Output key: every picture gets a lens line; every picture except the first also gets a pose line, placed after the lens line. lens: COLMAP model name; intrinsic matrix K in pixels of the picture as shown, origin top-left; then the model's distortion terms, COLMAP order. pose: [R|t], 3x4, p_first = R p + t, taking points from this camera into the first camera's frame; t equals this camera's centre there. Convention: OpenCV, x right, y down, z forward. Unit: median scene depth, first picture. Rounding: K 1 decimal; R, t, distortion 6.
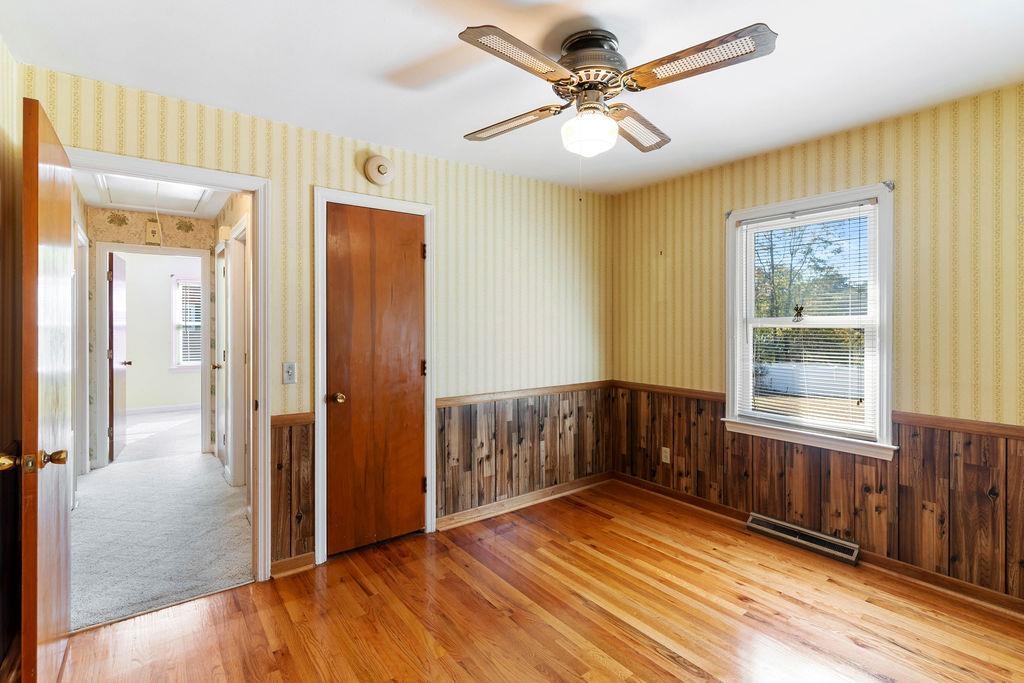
lens RADIAL K [[493.8, 0, 514.7], [0, 493.8, 324.3], [0, 0, 1]] dist [0.000497, -0.000300]
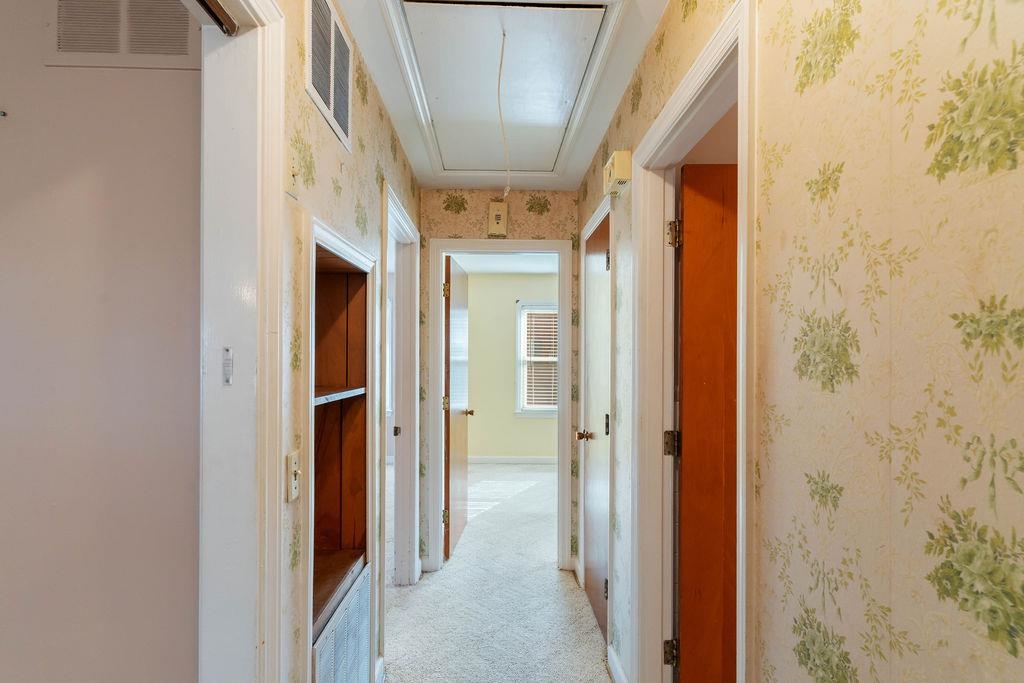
lens RADIAL K [[498.3, 0, 512.2], [0, 498.3, 359.2], [0, 0, 1]] dist [0.000636, -0.000030]
pose [[0.820188, 0.004884, -0.572073, -0.330812], [-0.006389, 0.999979, -0.000623, -0.001330], [0.572058, 0.004166, 0.820202, 0.461114]]
